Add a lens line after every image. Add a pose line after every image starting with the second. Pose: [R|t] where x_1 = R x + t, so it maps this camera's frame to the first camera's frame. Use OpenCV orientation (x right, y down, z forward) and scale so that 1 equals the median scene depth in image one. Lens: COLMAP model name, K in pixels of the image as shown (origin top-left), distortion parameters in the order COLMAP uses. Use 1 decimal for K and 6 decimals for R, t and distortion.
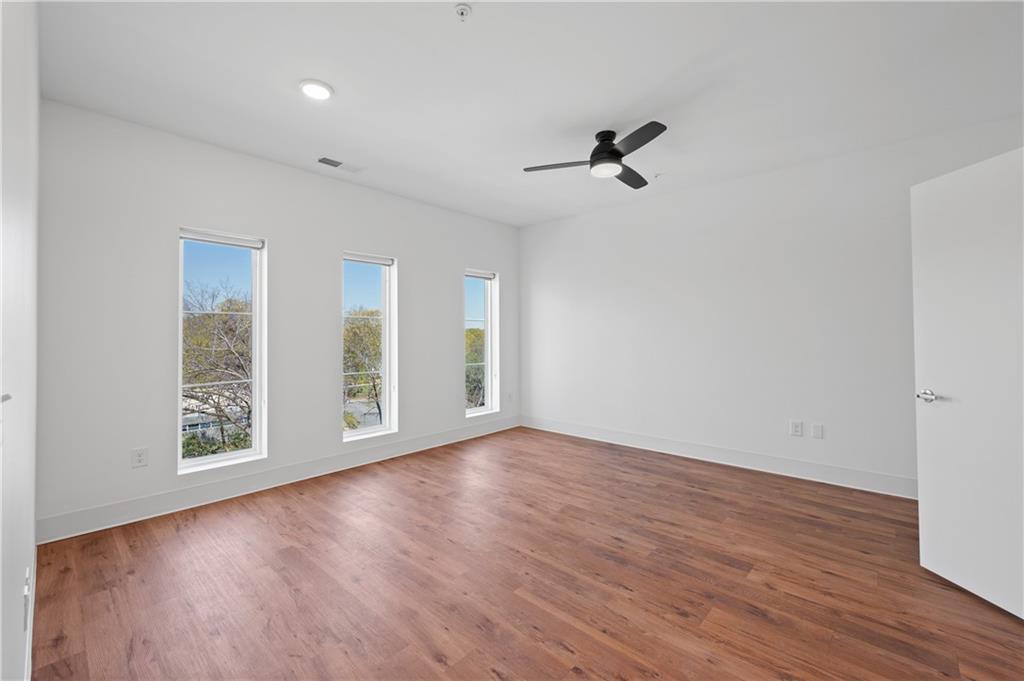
lens RADIAL K [[437.3, 0, 510.2], [0, 437.3, 330.9], [0, 0, 1]] dist [0.011651, -0.000916]
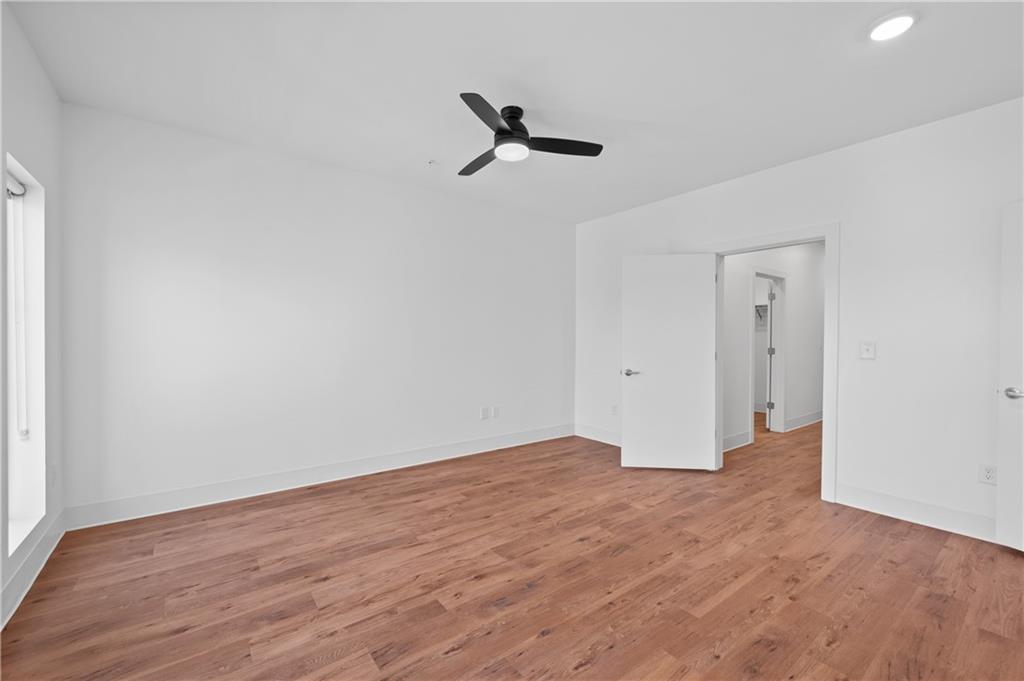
lens RADIAL K [[437.3, 0, 505.4], [0, 437.3, 342.2], [0, 0, 1]] dist [0.011651, -0.000916]
pose [[0.144655, -0.001484, 0.989481, -0.692302], [-0.019505, 0.999800, 0.004351, 0.016689], [-0.989290, -0.019929, 0.144597, 0.921471]]
